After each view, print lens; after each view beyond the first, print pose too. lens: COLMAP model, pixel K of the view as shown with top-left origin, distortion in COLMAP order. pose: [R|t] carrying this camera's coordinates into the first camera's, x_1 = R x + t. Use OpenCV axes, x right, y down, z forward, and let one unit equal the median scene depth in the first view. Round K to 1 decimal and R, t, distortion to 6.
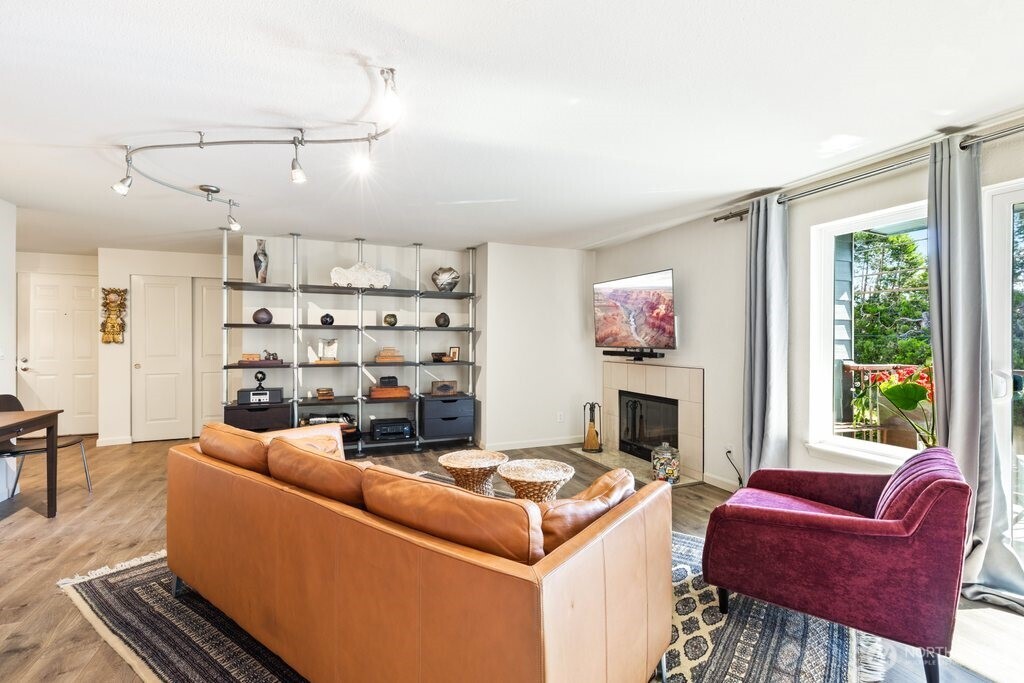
lens RADIAL K [[456.4, 0, 508.4], [0, 456.4, 340.4], [0, 0, 1]] dist [0.006404, -0.000916]
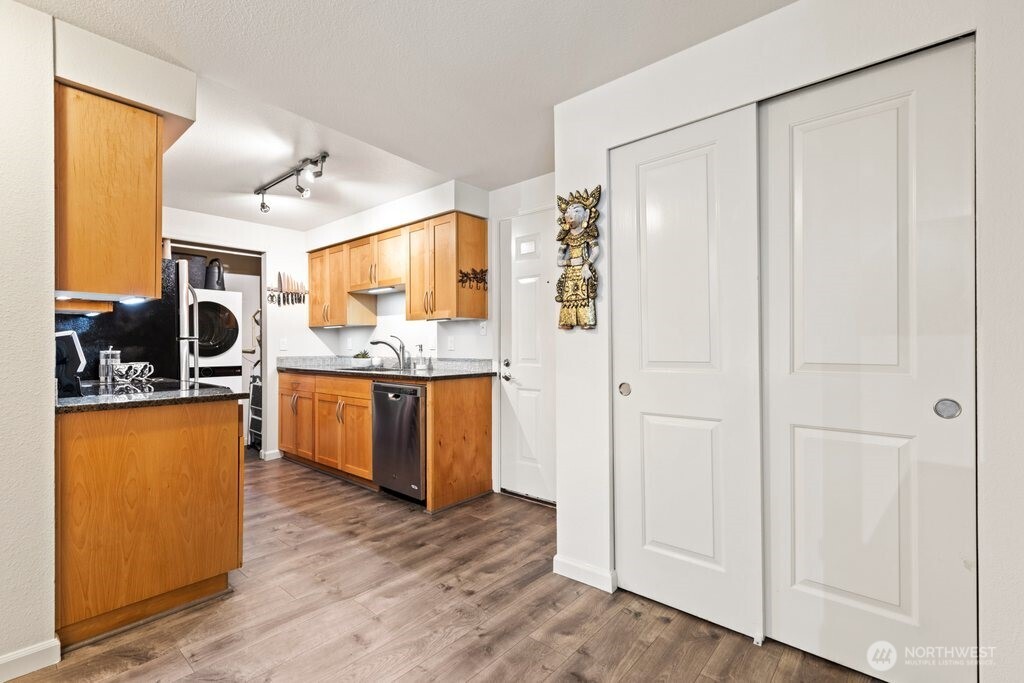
lens RADIAL K [[456.4, 0, 511.0], [0, 456.4, 342.5], [0, 0, 1]] dist [0.006404, -0.000916]
pose [[0.460282, -0.006395, -0.887750, -0.519050], [0.003677, 0.999979, -0.005297, 0.019660], [0.887765, -0.000826, 0.460296, 0.744391]]
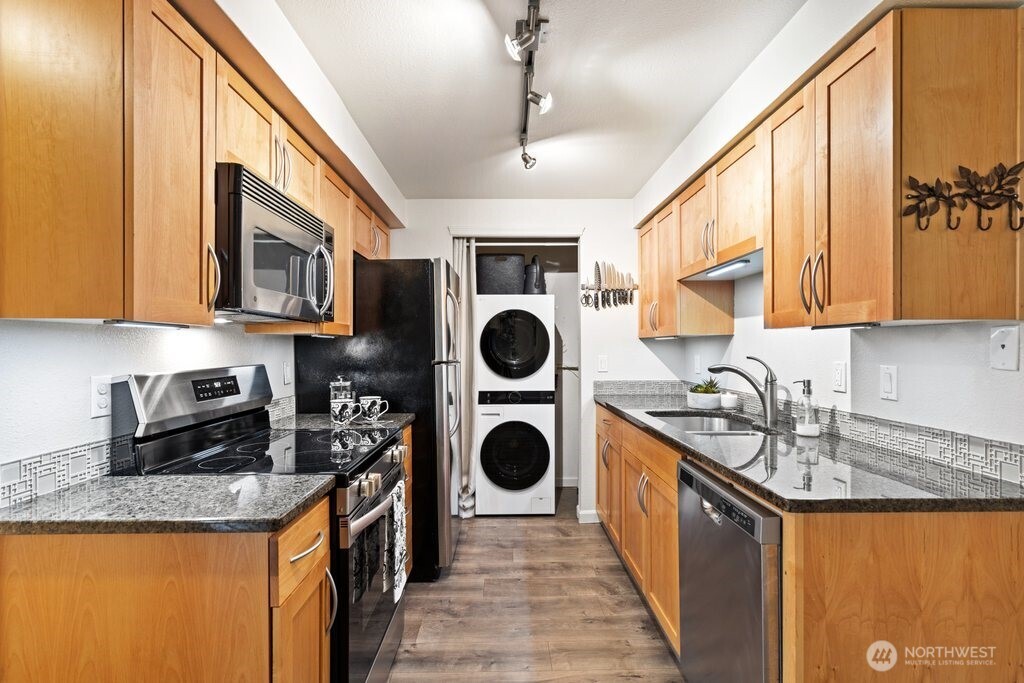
lens RADIAL K [[485.0, 0, 516.1], [0, 485.0, 348.0], [0, 0, 1]] dist [-0.000711, -0.000305]
pose [[-0.350797, 0.005102, -0.936438, -0.825521], [0.003033, 0.999986, 0.004312, -0.006135], [0.936447, -0.001328, -0.350807, 0.875811]]
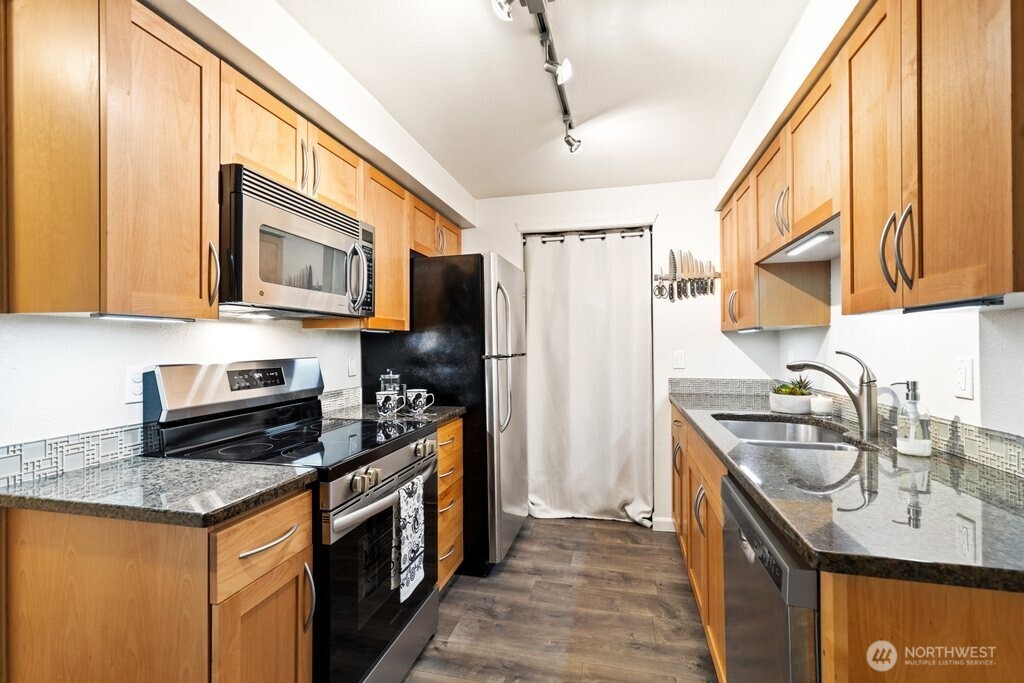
lens RADIAL K [[456.4, 0, 514.9], [0, 456.4, 341.5], [0, 0, 1]] dist [0.006404, -0.000916]
pose [[-0.577771, -0.000475, -0.816199, -0.893638], [0.005910, 0.999971, -0.004765, -0.002904], [0.816177, -0.007576, -0.577752, 0.916506]]
